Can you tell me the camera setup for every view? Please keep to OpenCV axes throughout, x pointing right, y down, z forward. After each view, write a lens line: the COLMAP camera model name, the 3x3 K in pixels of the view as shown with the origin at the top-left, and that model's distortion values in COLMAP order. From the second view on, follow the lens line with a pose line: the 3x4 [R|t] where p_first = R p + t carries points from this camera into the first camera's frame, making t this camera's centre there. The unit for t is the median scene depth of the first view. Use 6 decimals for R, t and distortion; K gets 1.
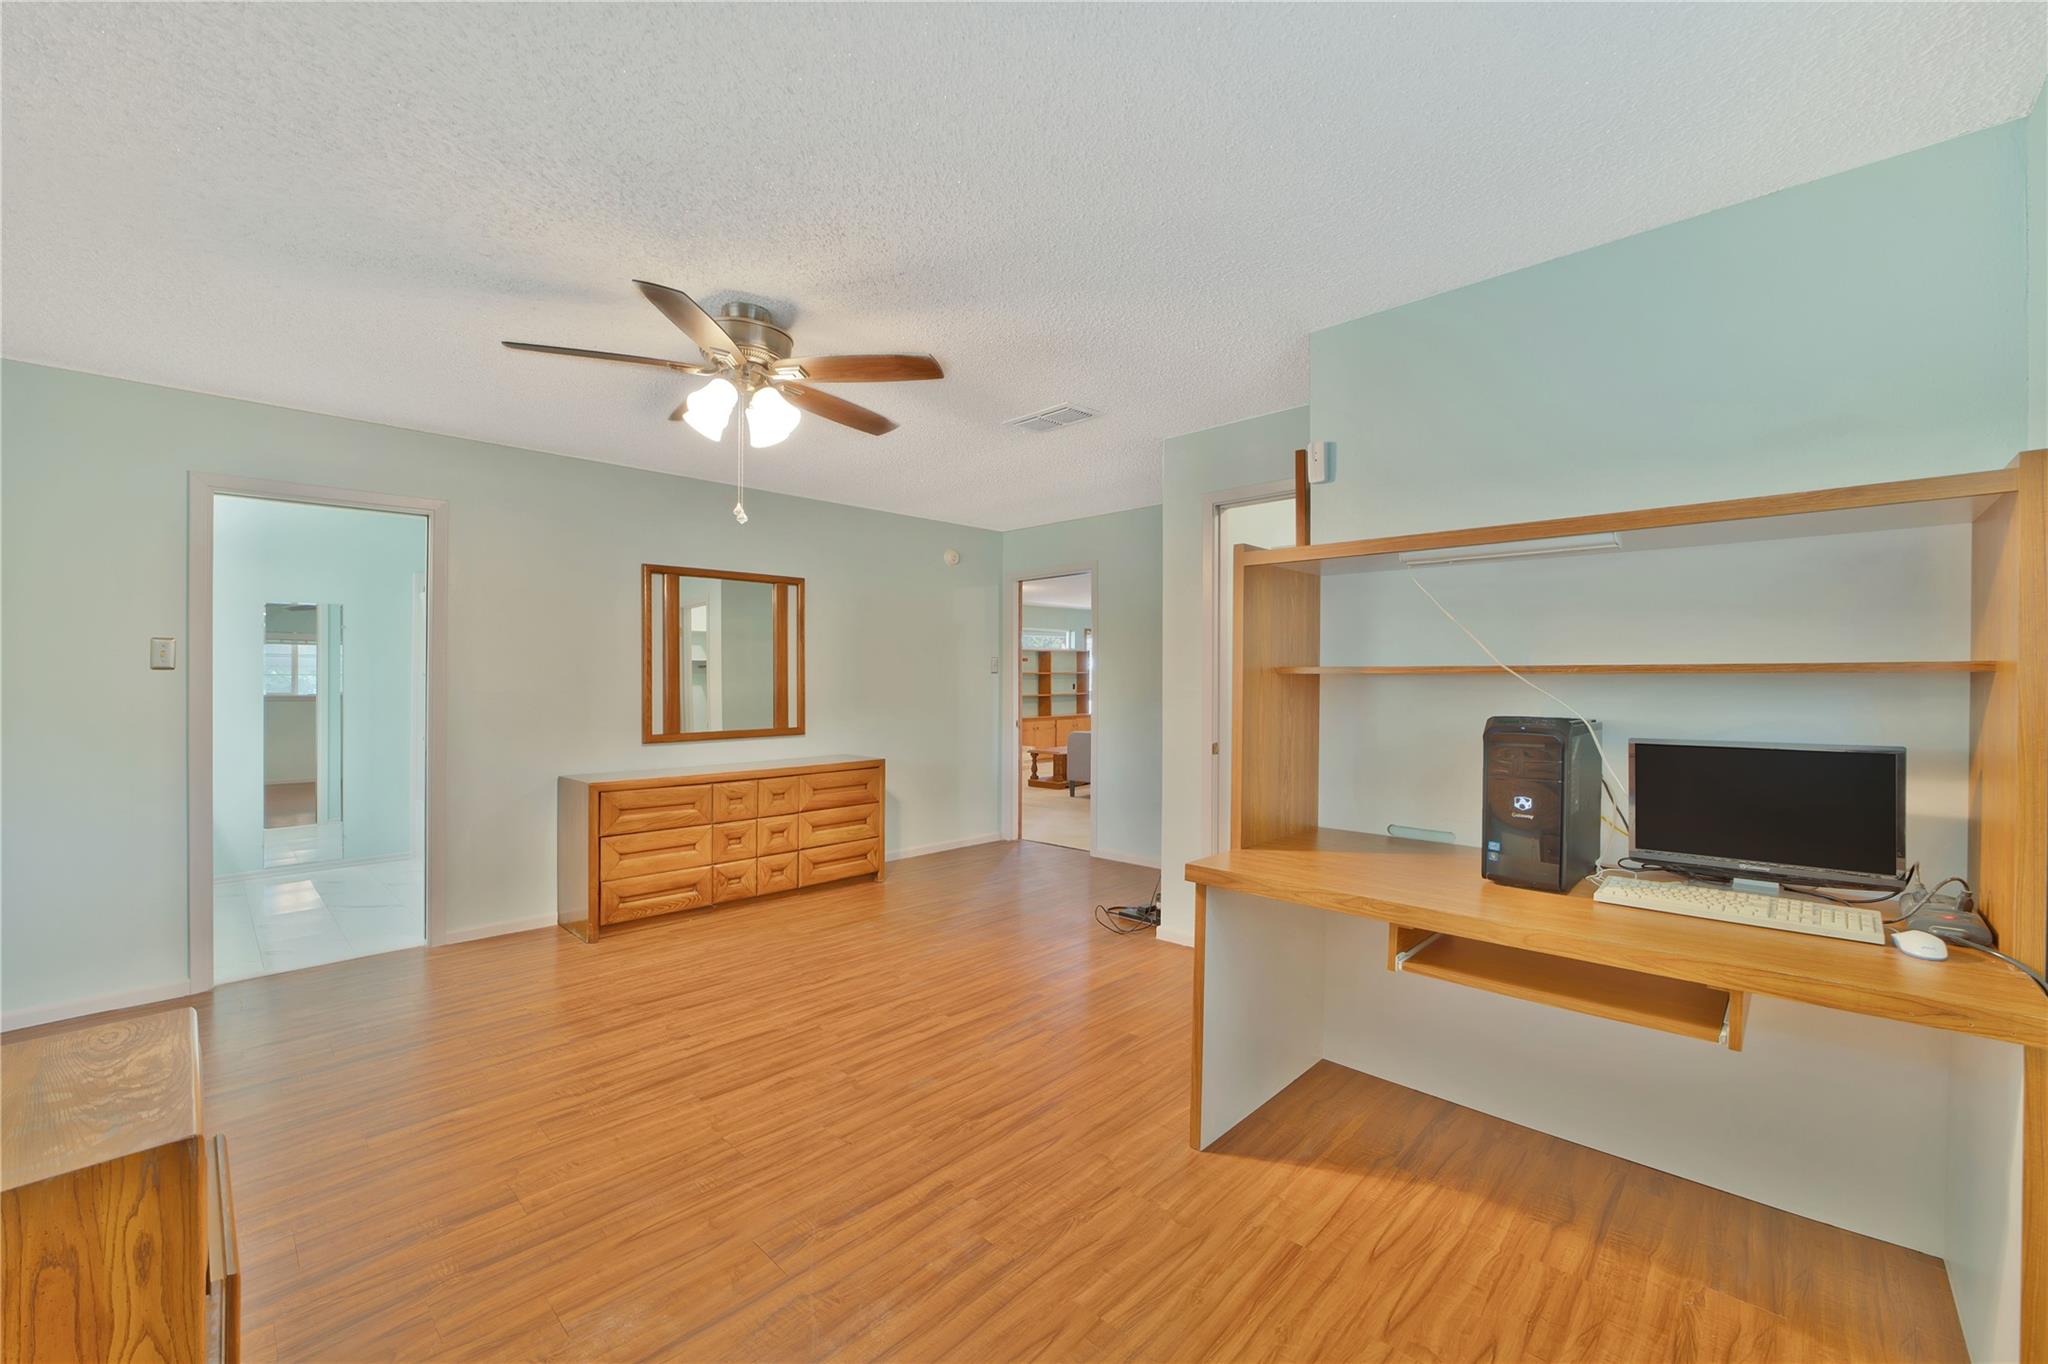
lens RADIAL K [[823.3, 0, 1036.7], [0, 823.3, 674.1], [0, 0, 1]] dist [-0.033094, 0.000335]
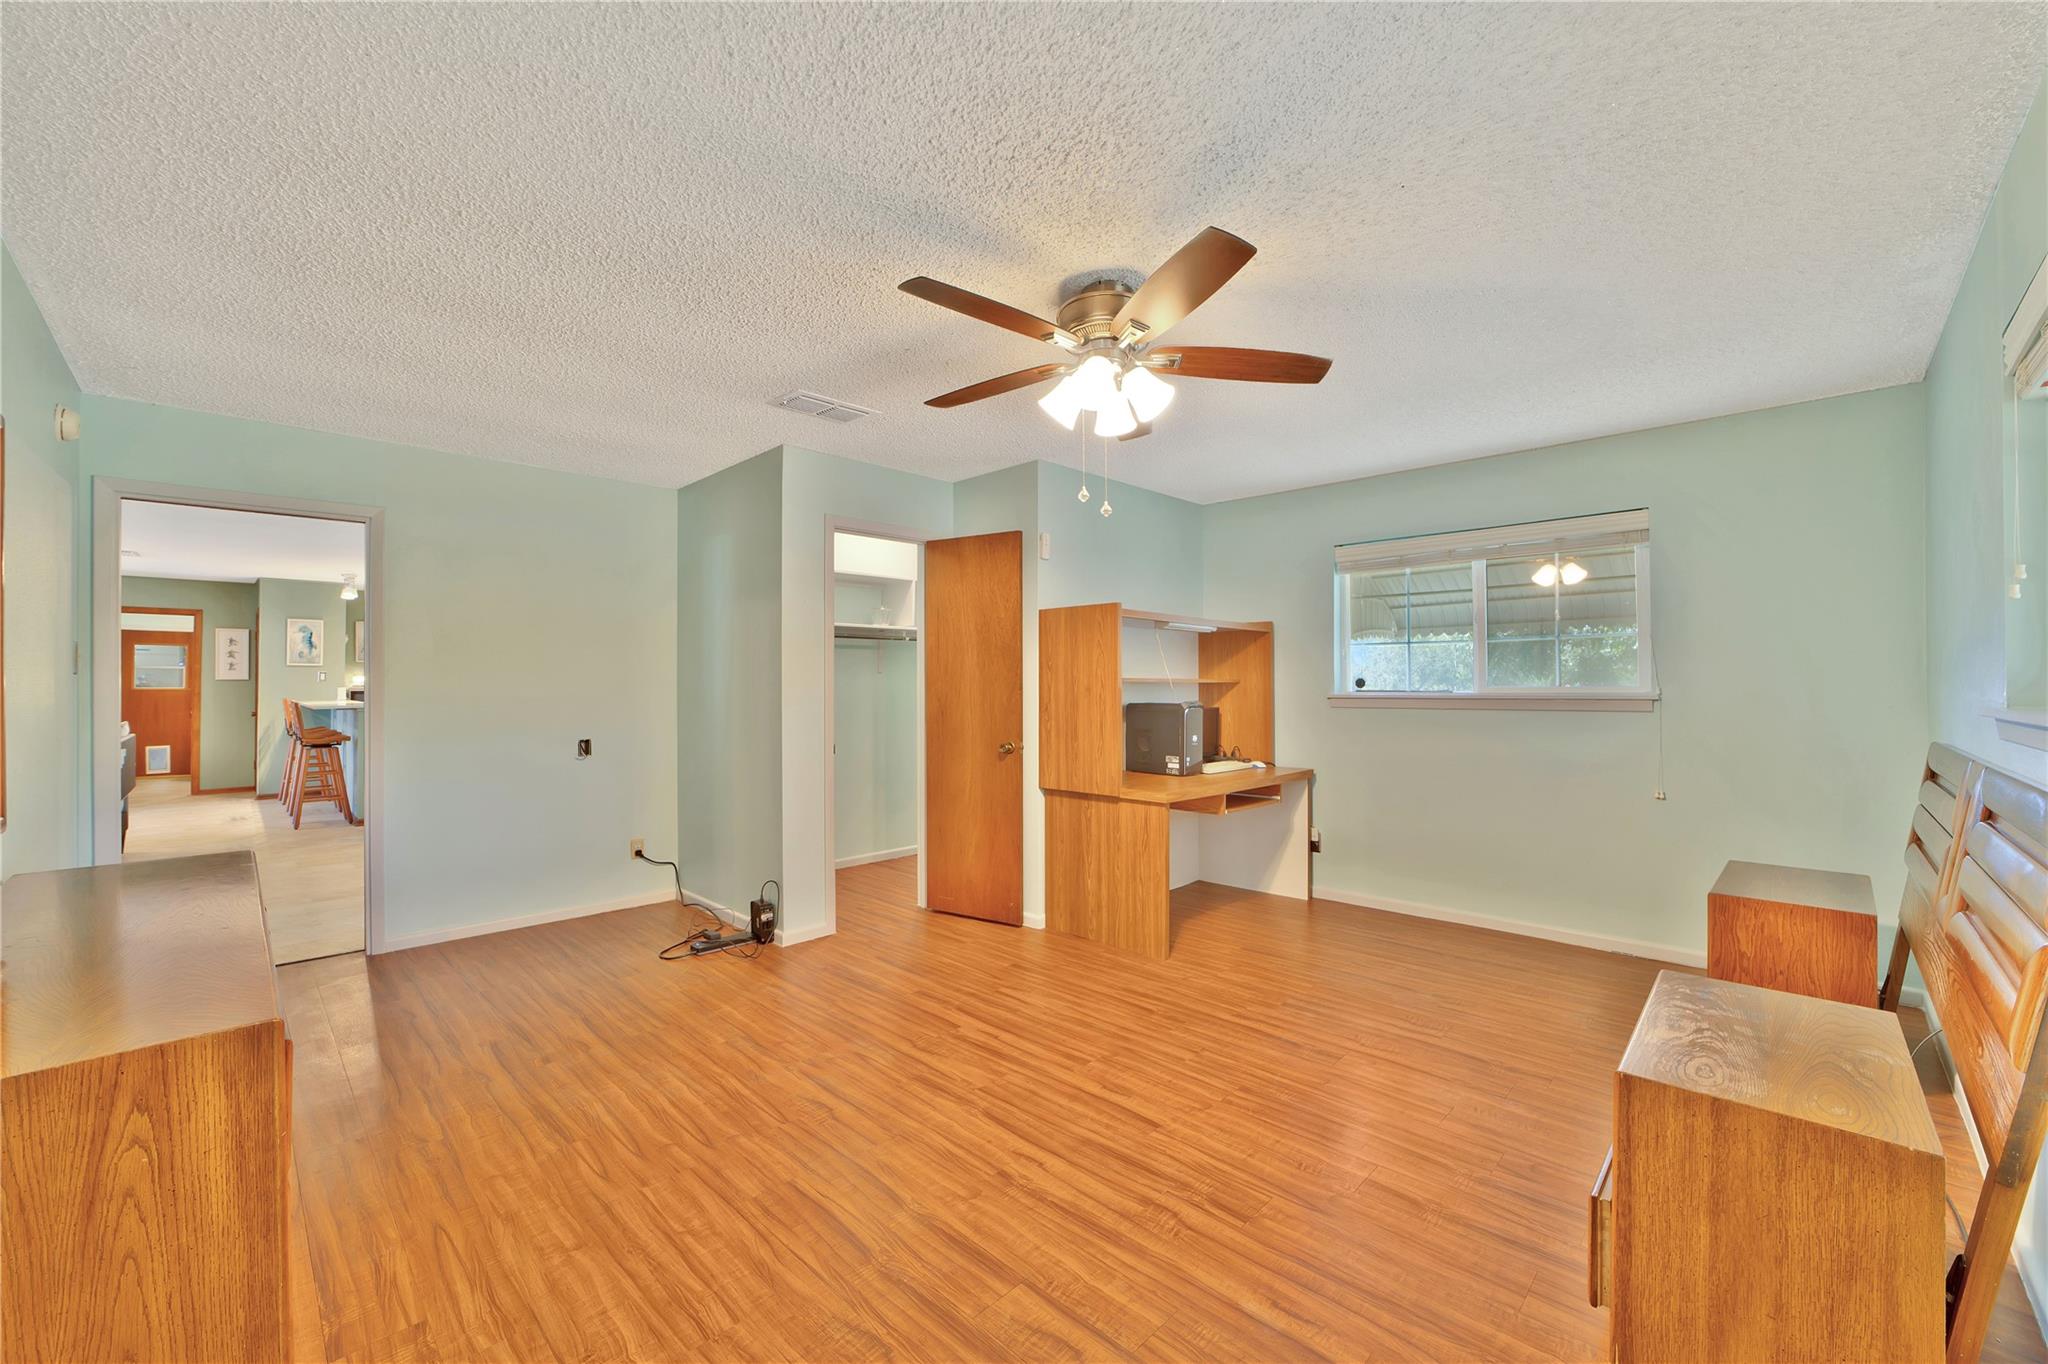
lens RADIAL K [[825.3, 0, 997.2], [0, 825.3, 683.9], [0, 0, 1]] dist [-0.035119, -0.000201]
pose [[0.029161, -0.002798, 0.999571, -1.201596], [-0.008527, 0.999959, 0.003048, -0.003502], [-0.999538, -0.008612, 0.029136, 1.011503]]
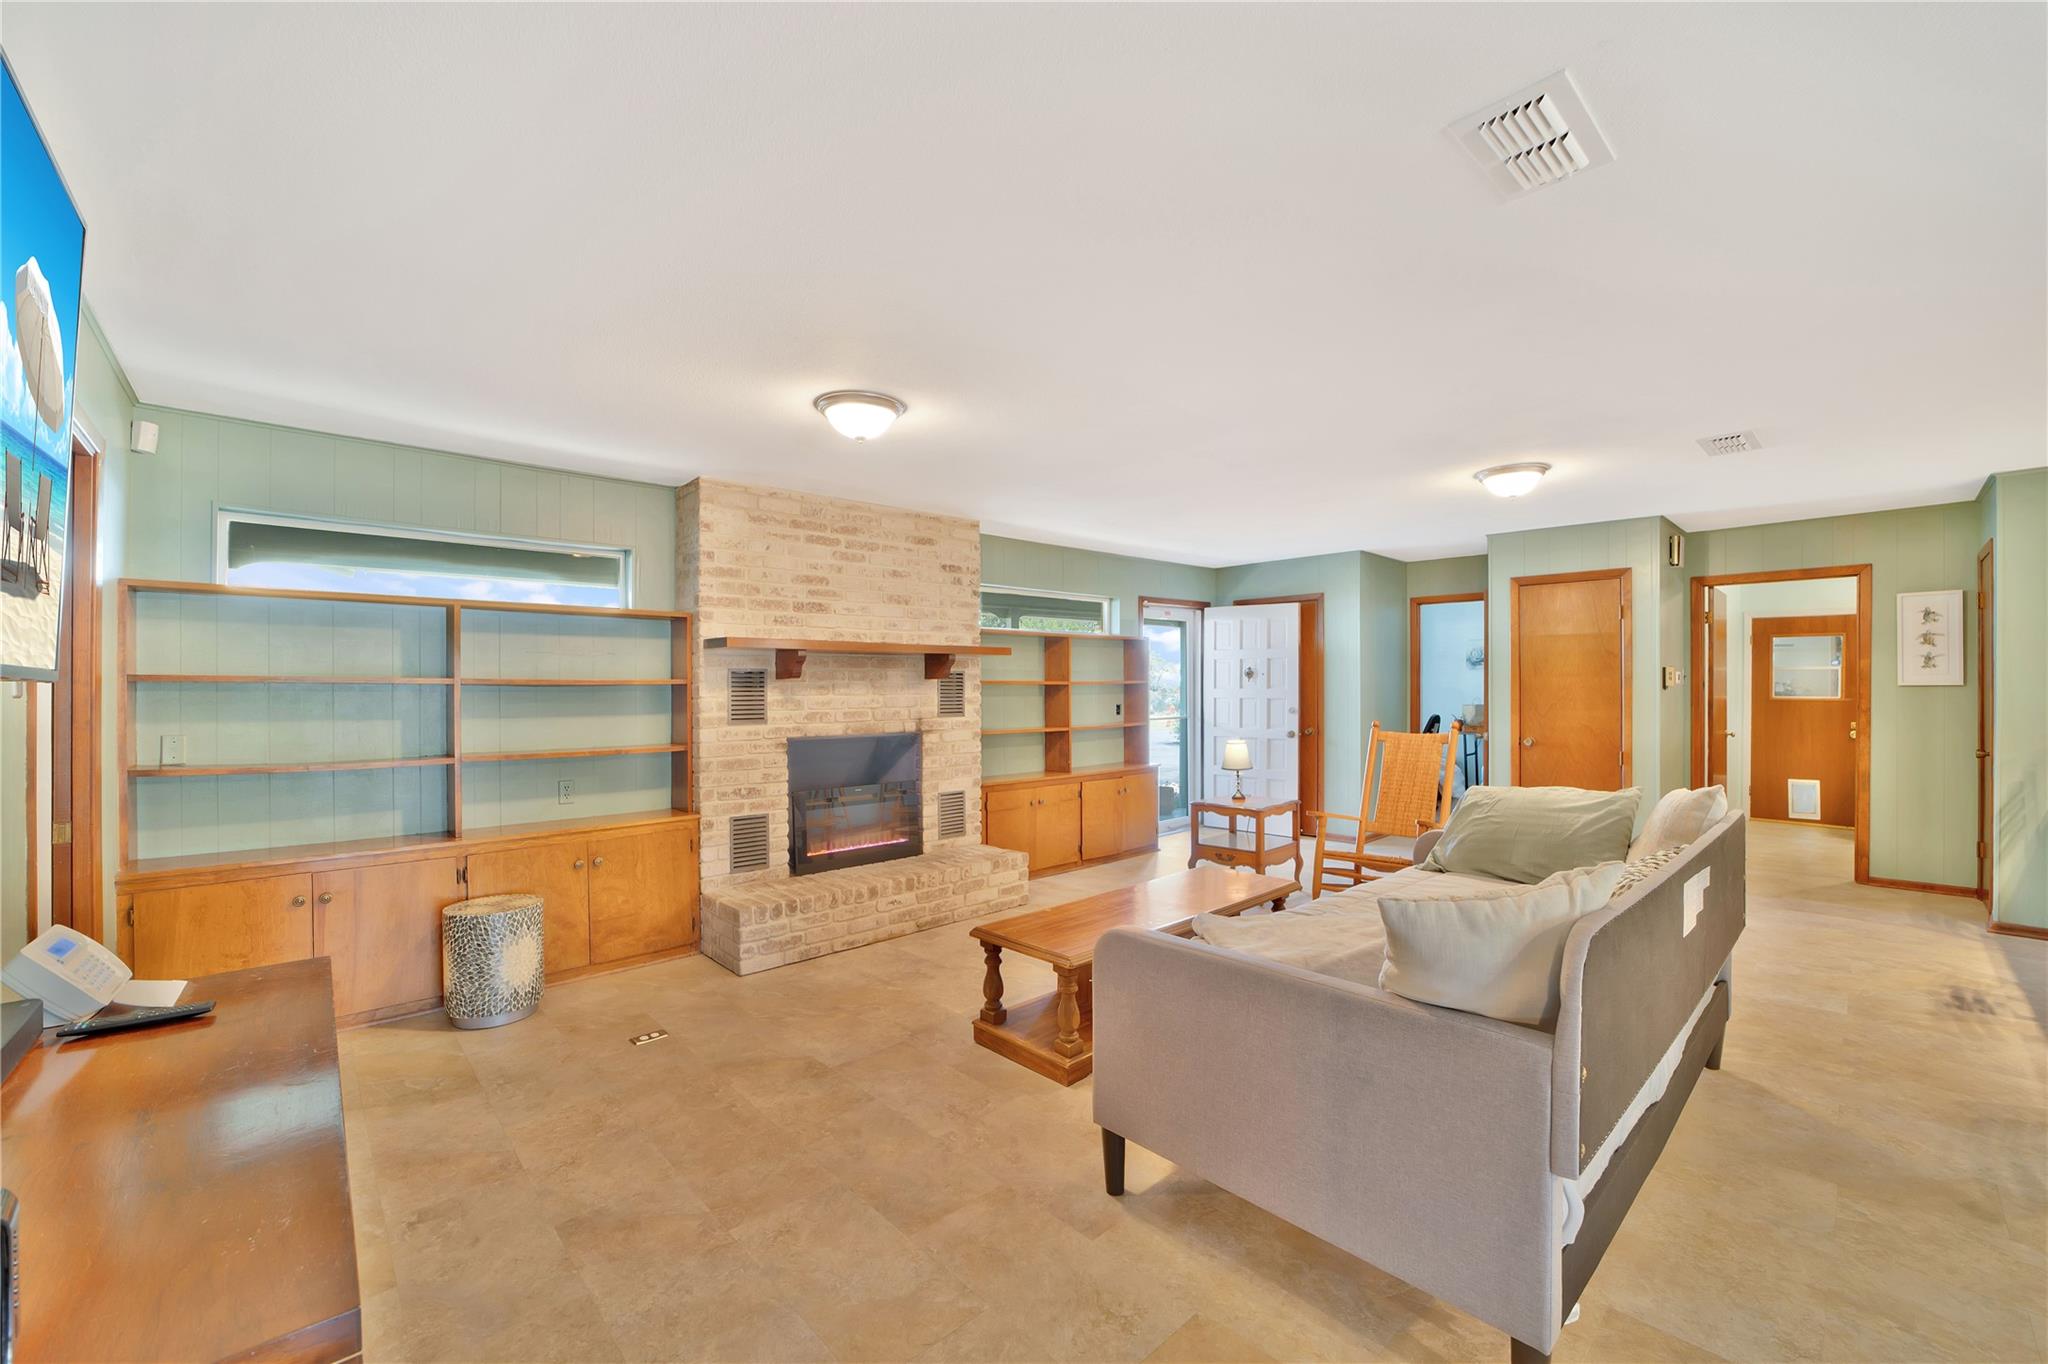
lens RADIAL K [[810.9, 0, 1068.3], [0, 810.9, 680.7], [0, 0, 1]] dist [-0.001071, -0.000021]
pose [[0.999761, -0.008750, -0.020023, 0.117414], [0.008709, 0.999960, -0.002123, -0.006826], [0.020041, 0.001948, 0.999797, 2.424882]]
